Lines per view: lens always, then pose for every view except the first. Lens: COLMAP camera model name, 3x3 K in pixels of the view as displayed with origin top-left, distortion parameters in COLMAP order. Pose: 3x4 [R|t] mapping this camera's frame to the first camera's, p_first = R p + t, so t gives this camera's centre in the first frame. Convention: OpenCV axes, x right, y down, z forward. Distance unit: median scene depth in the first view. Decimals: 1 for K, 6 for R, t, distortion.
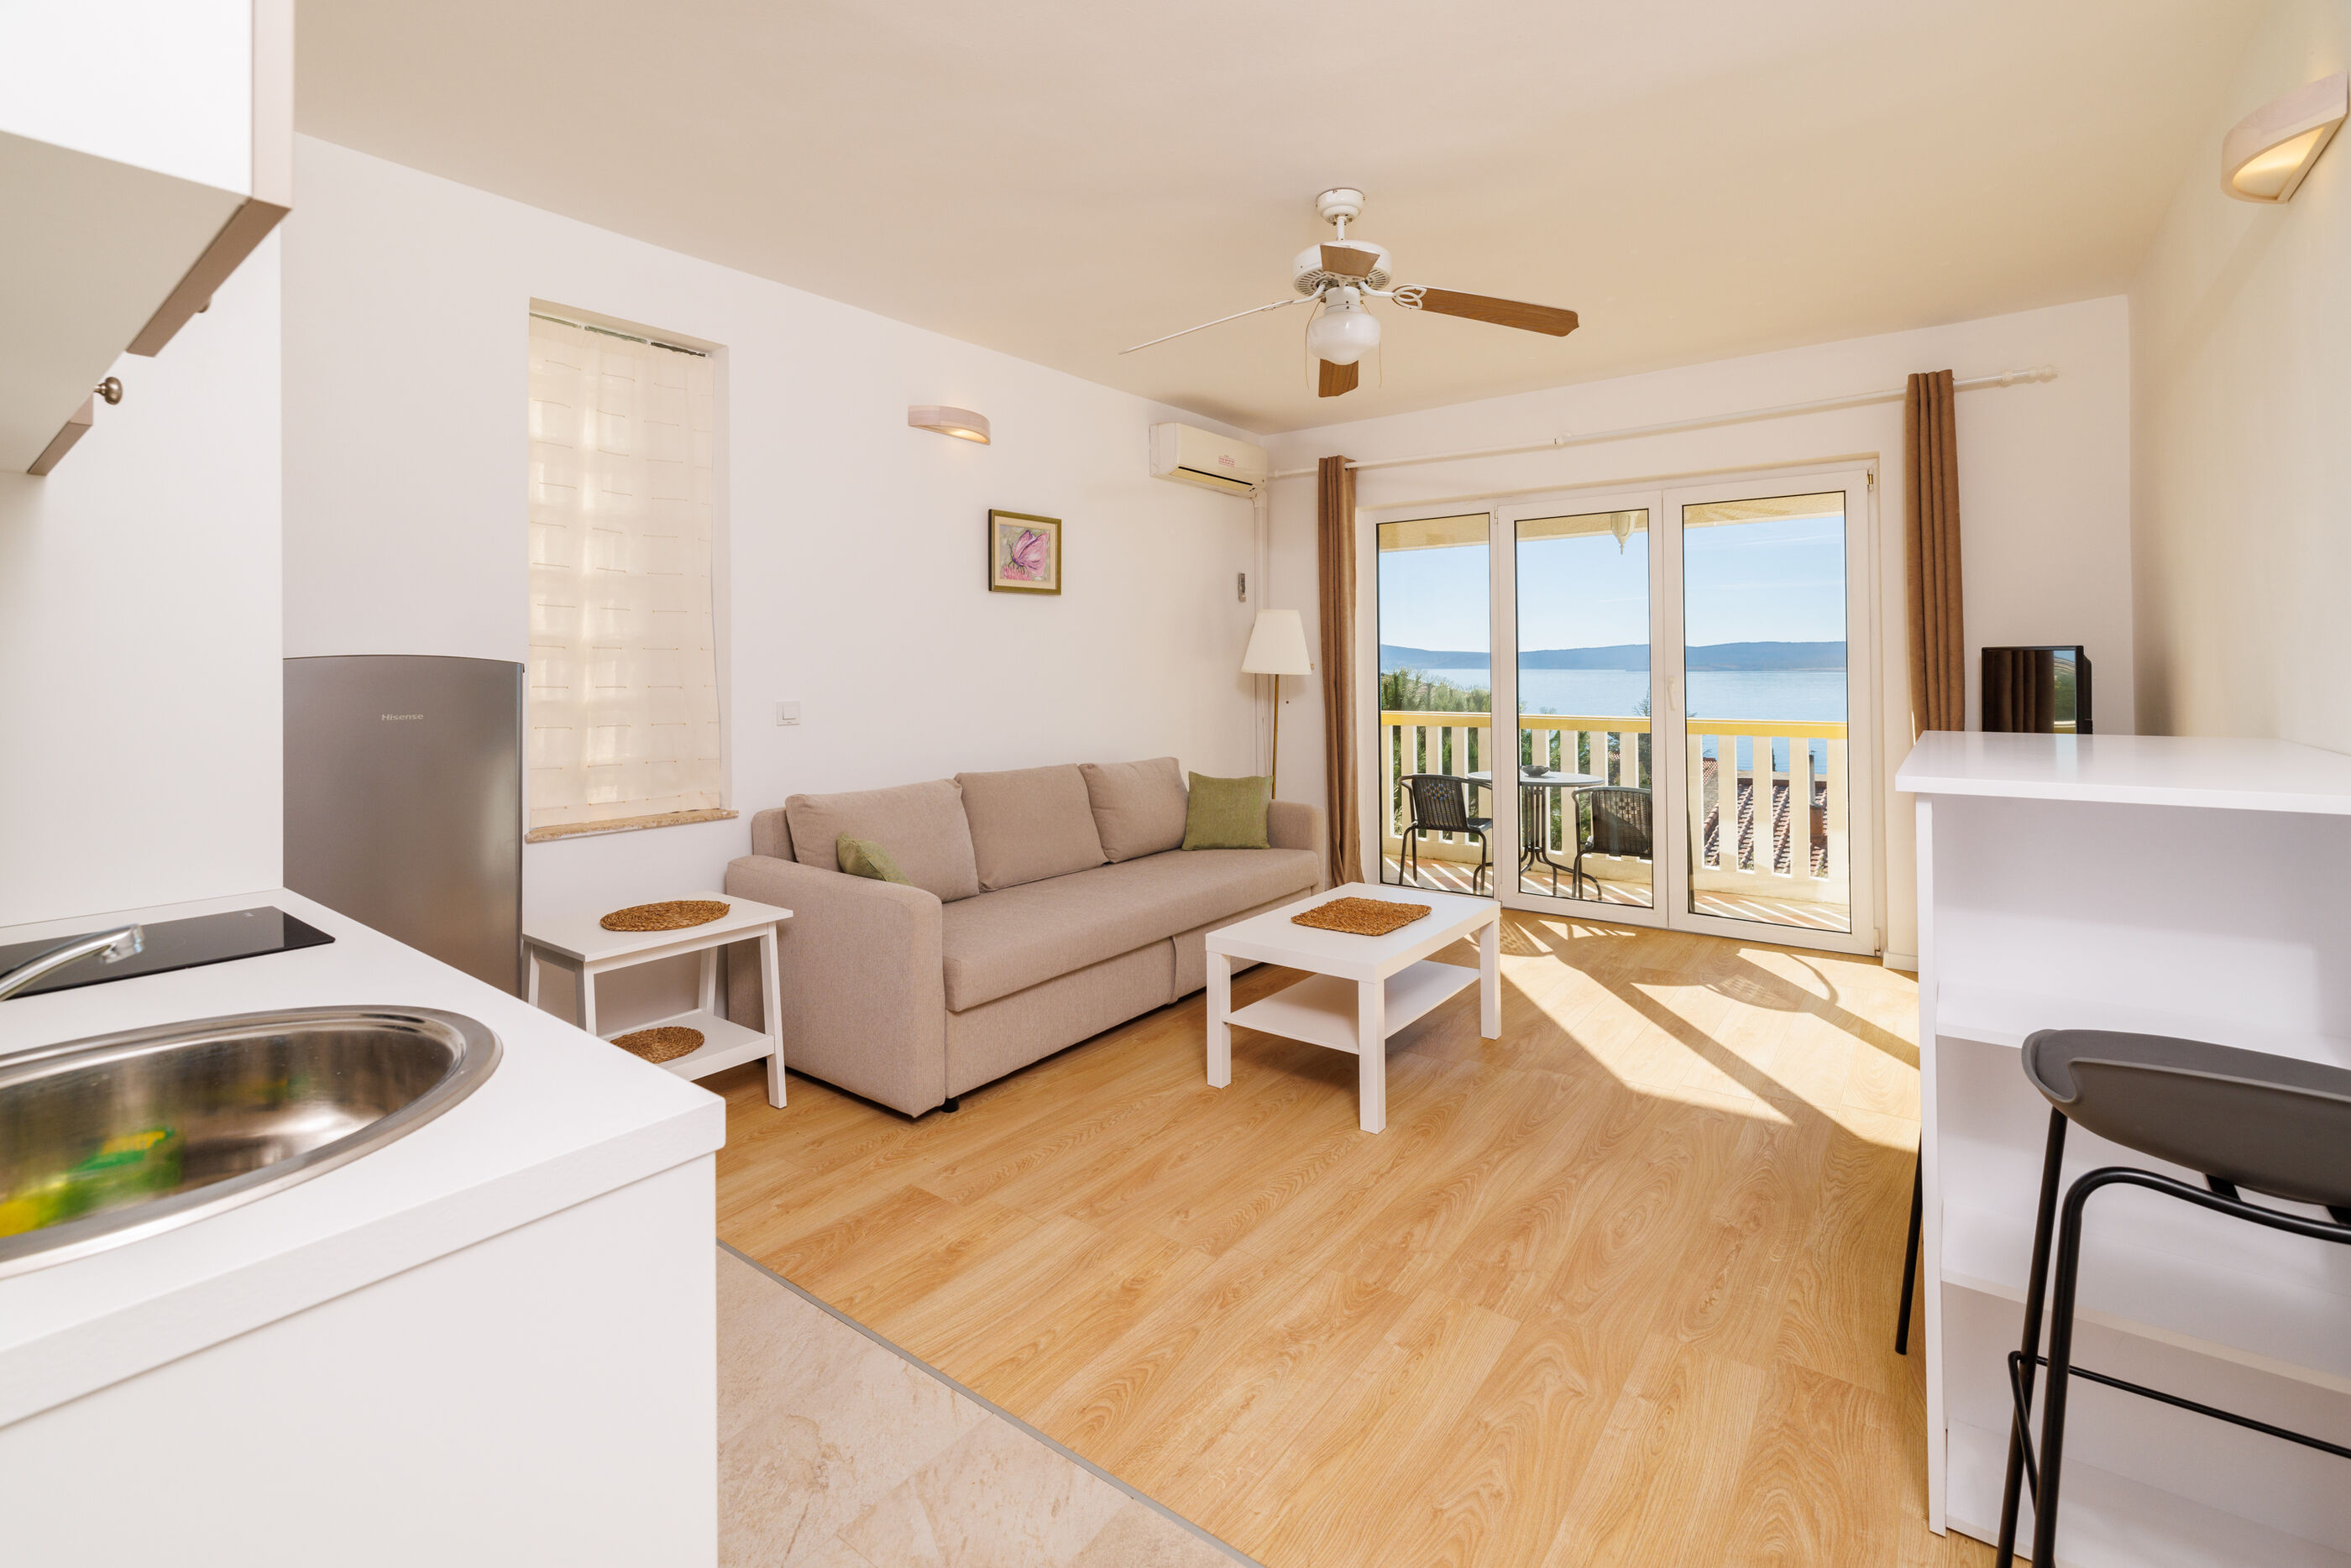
lens RADIAL K [[1017.6, 0, 1182.6], [0, 1017.6, 660.2], [0, 0, 1]] dist [-0.000430, 0.000265]
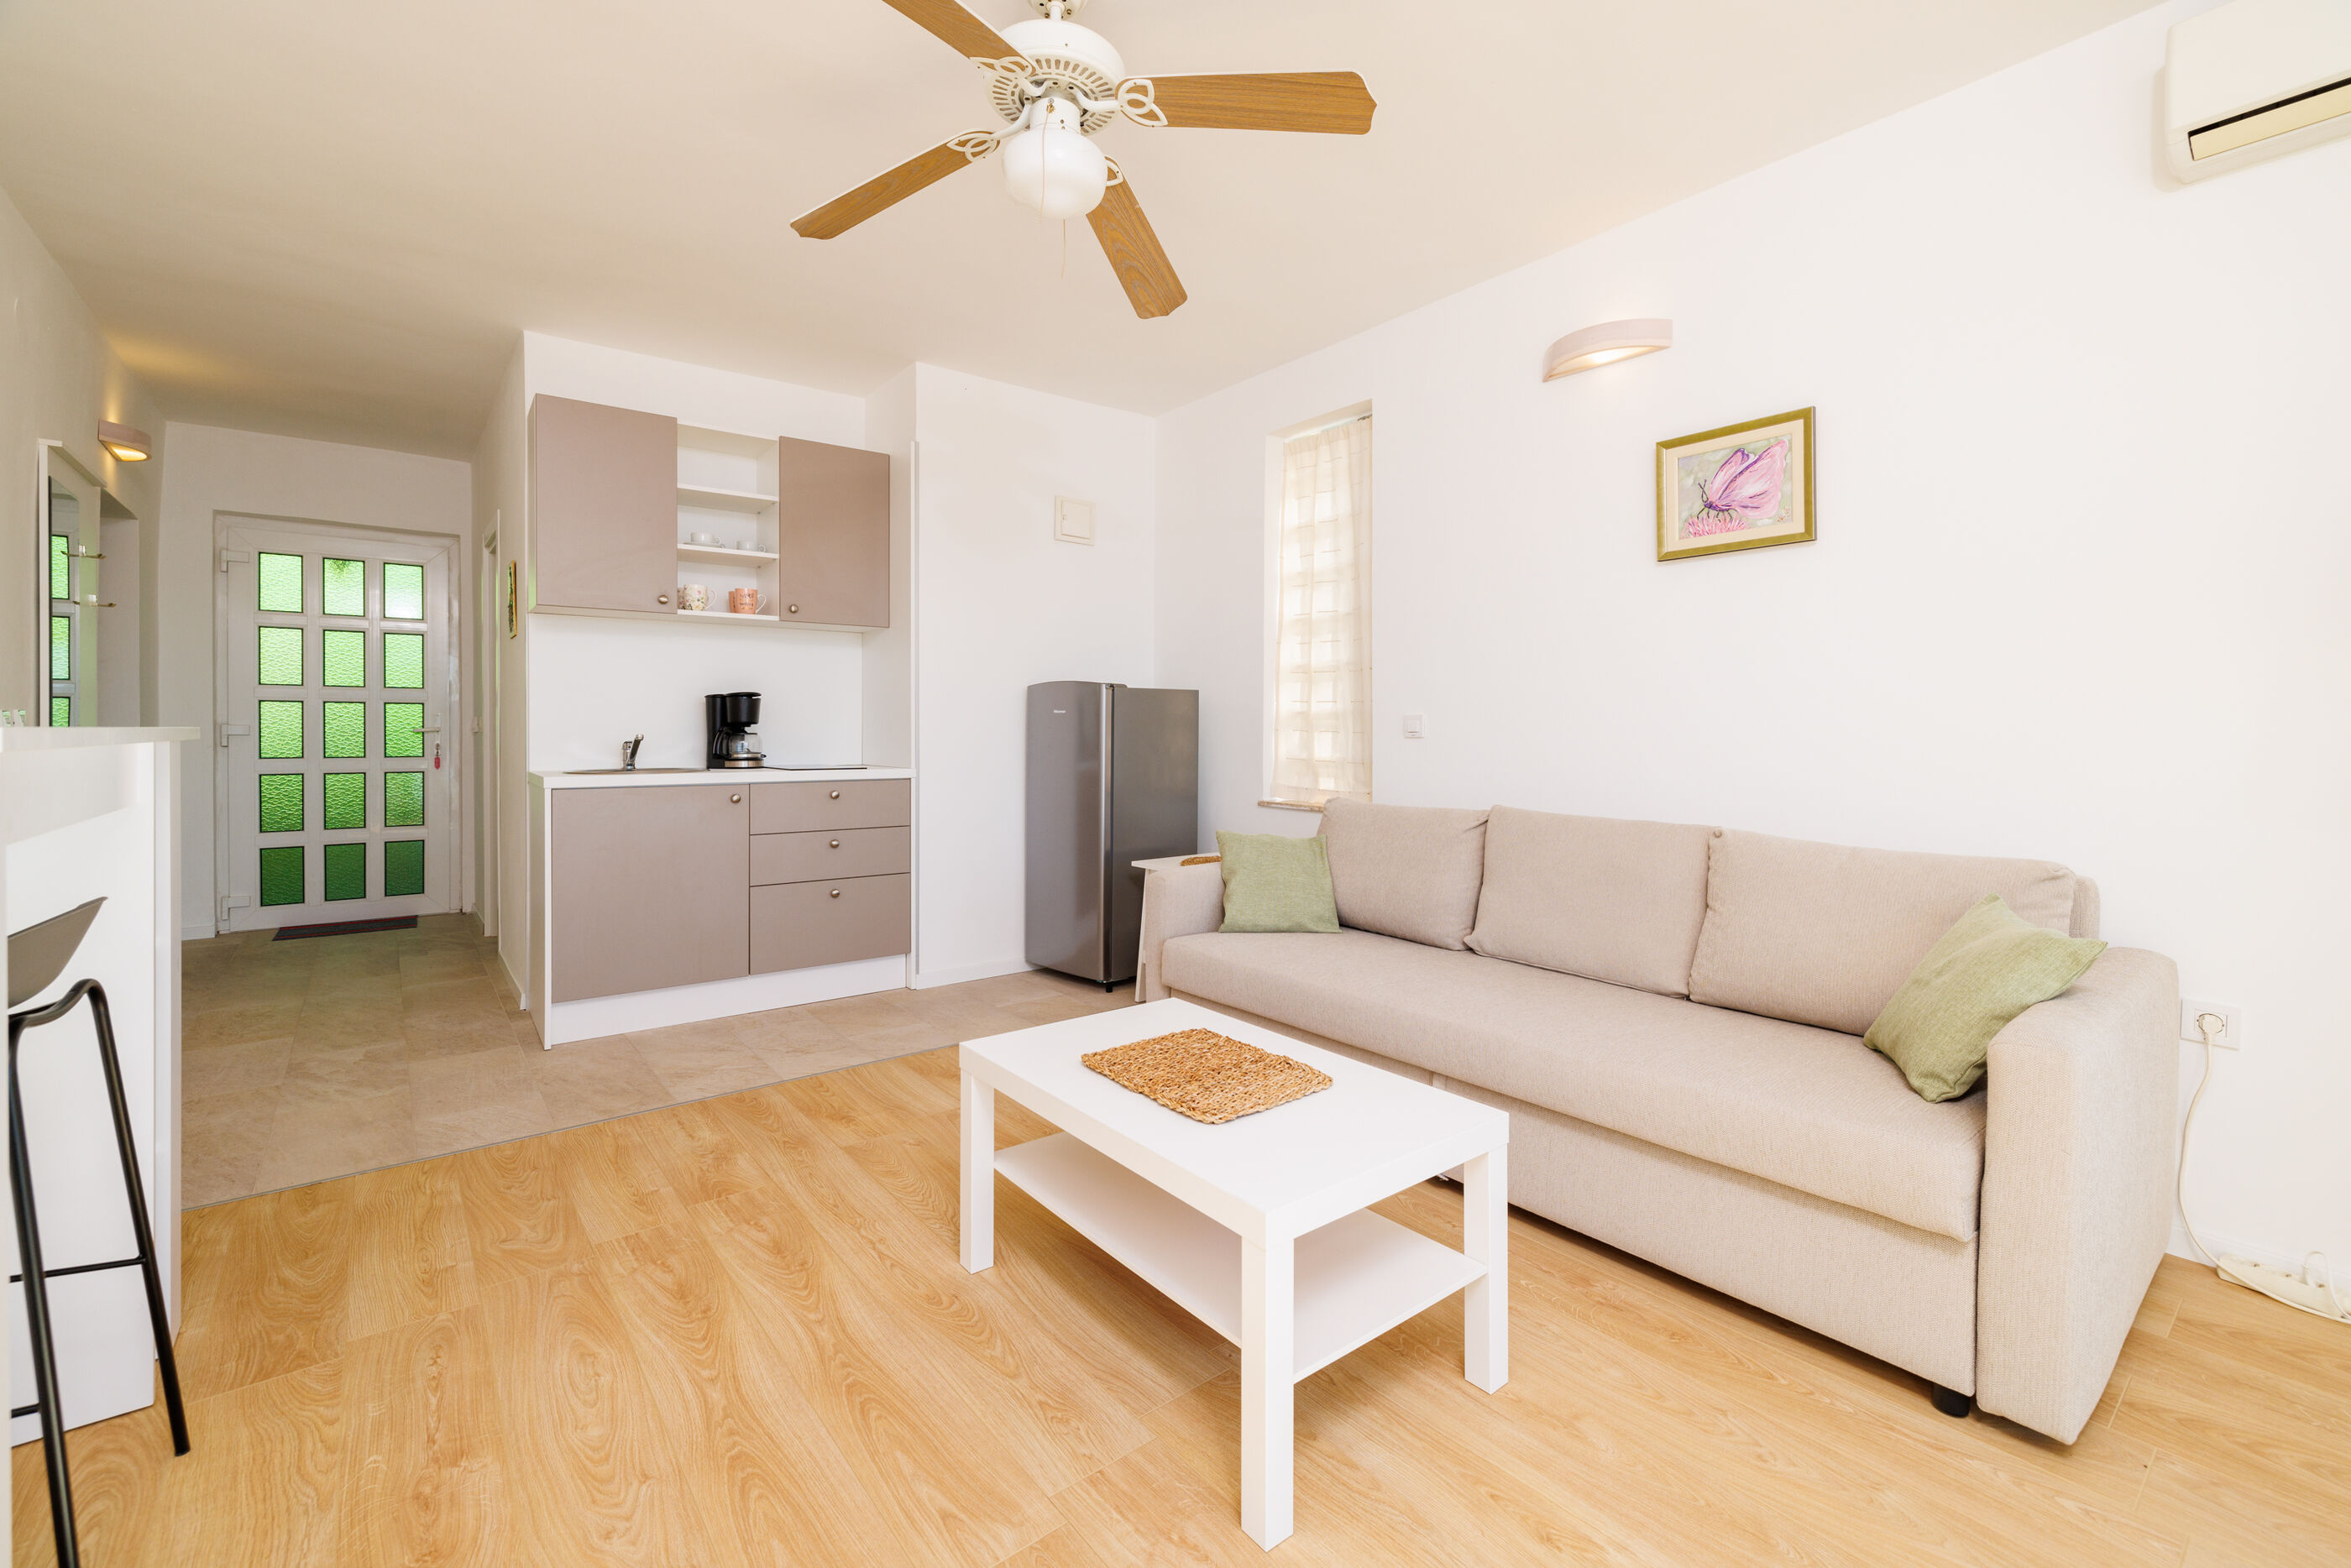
lens RADIAL K [[996.0, 0, 1171.6], [0, 996.0, 736.0], [0, 0, 1]] dist [0.001614, 0.006583]
pose [[-0.243327, 0.018854, -0.969761, 0.631186], [0.010030, 0.999807, 0.016922, 0.040686], [0.969893, -0.005609, -0.243469, 0.966972]]
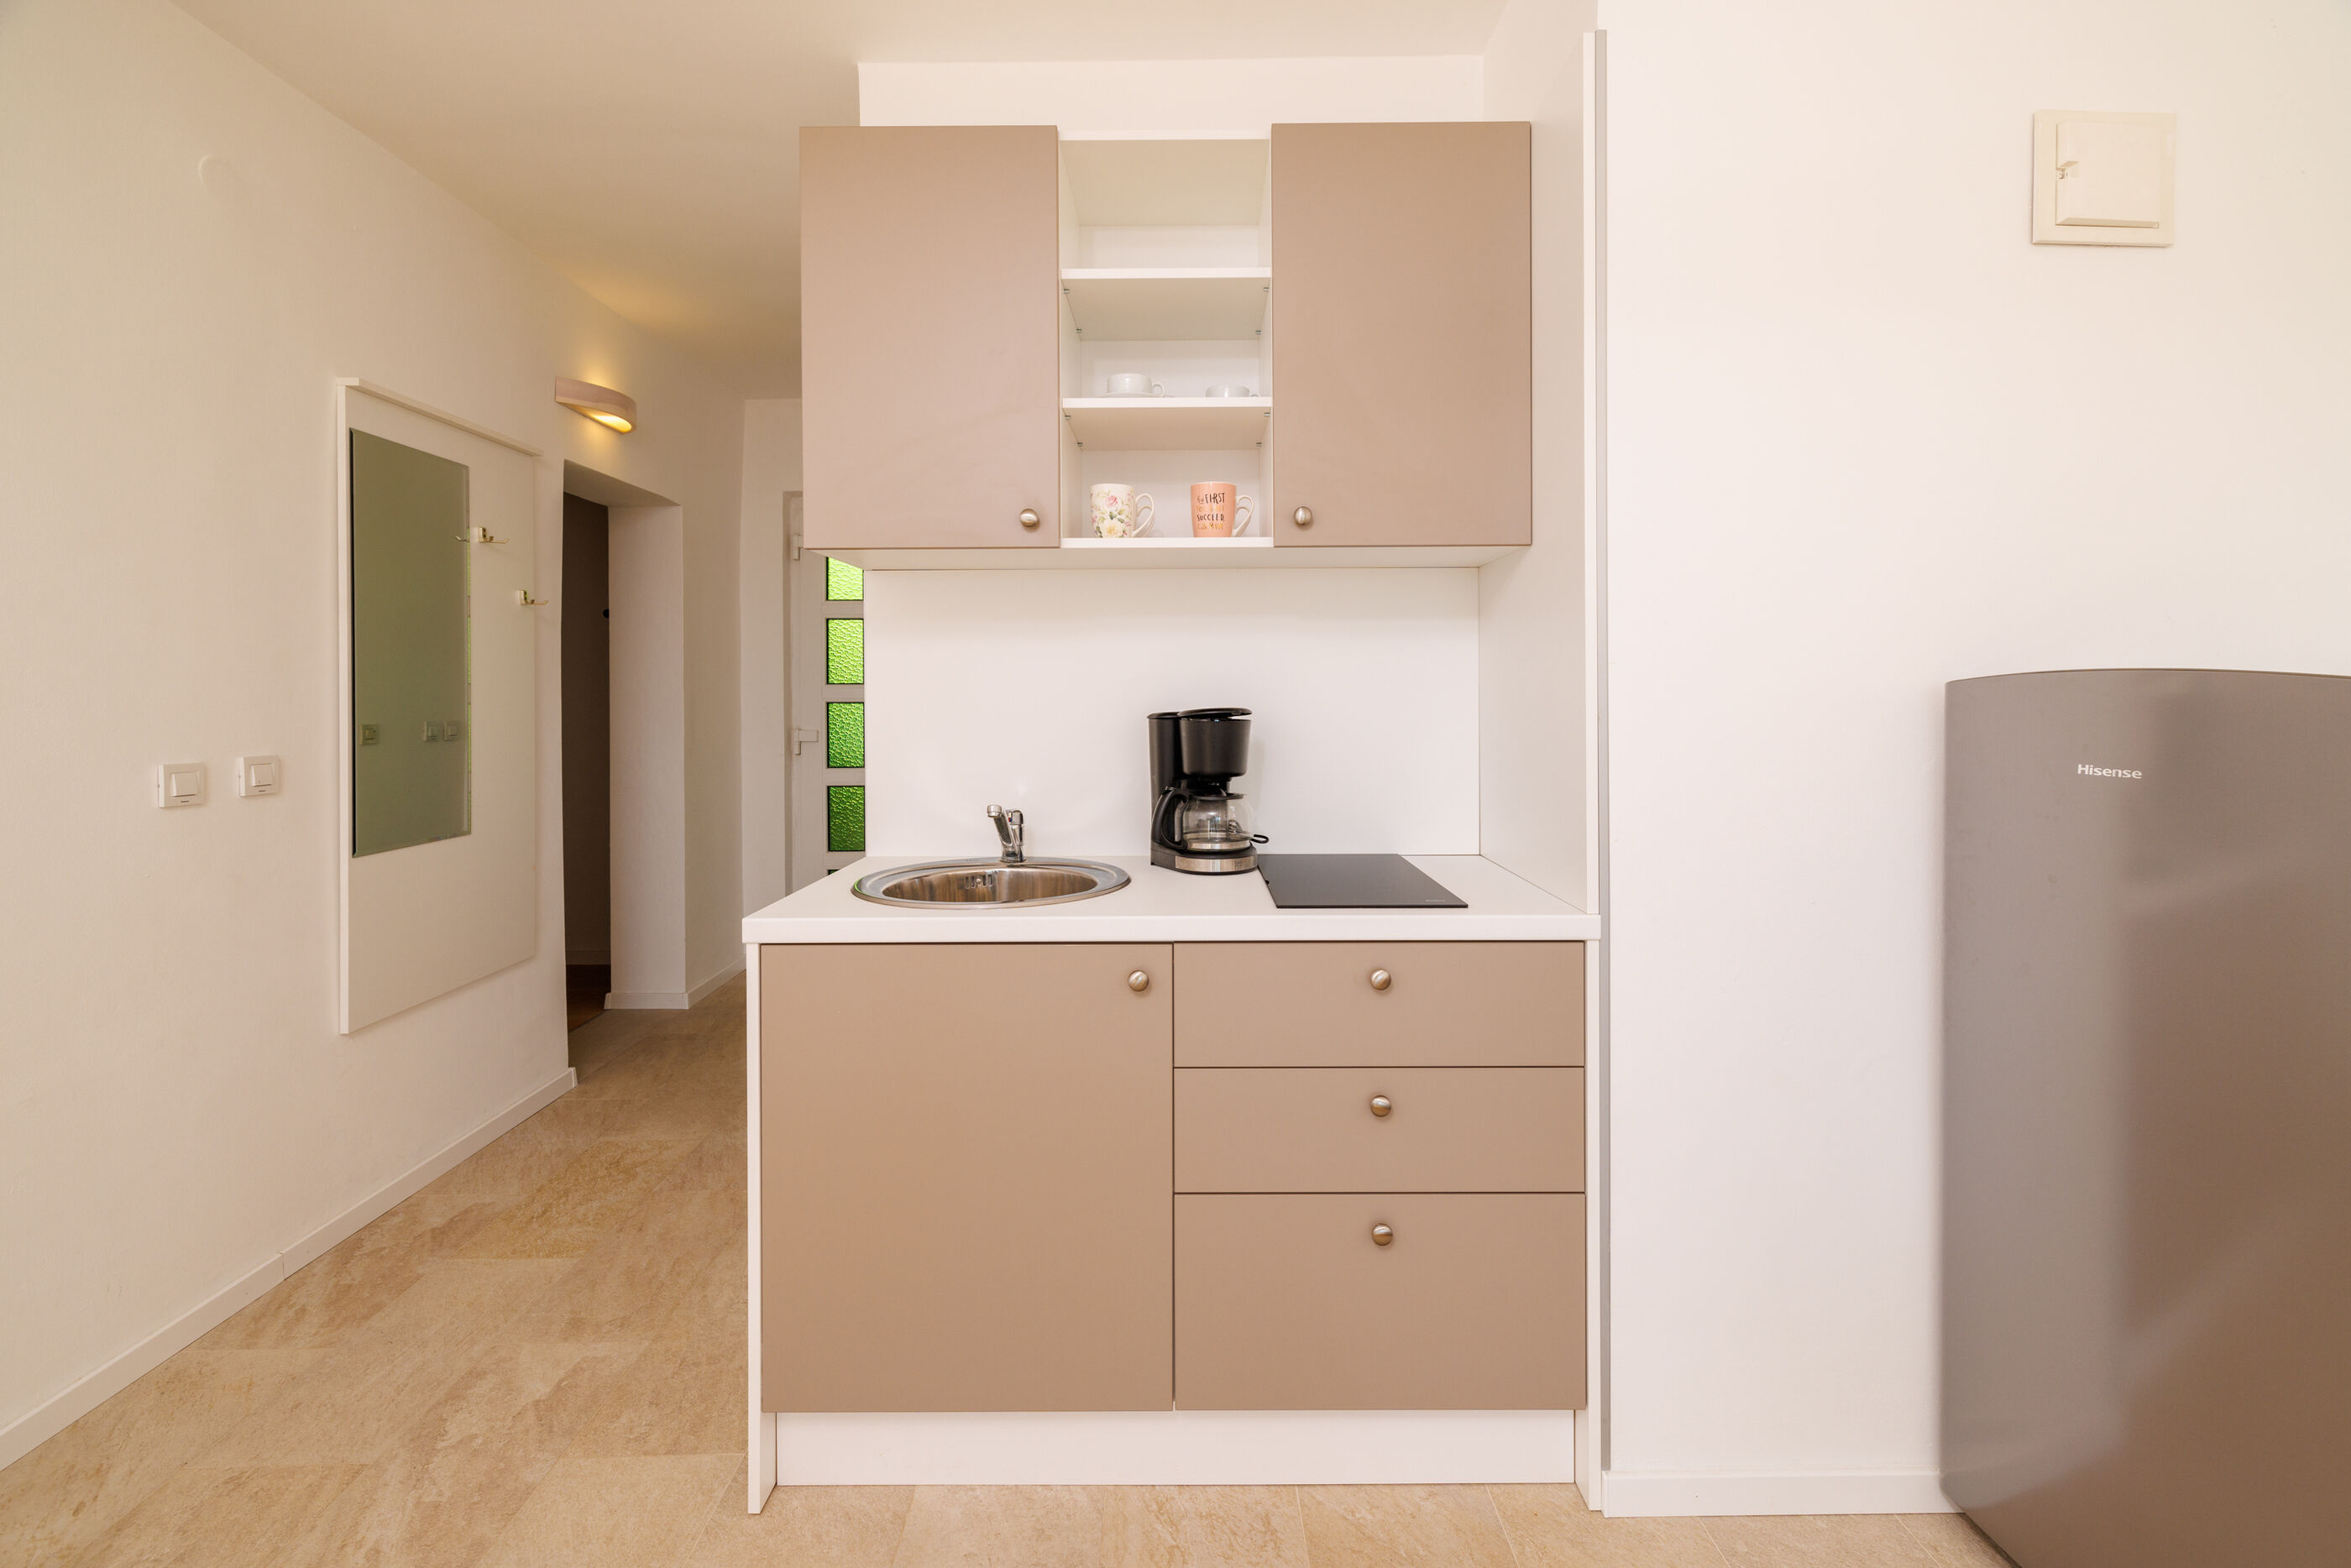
lens RADIAL K [[1008.3, 0, 1177.1], [0, 1008.3, 703.1], [0, 0, 1]] dist [0.007730, 0.000193]
pose [[-0.779266, 0.022267, -0.626297, 0.022658], [0.019795, 0.999744, 0.010914, -0.003167], [0.626380, -0.003892, -0.779508, 0.637391]]
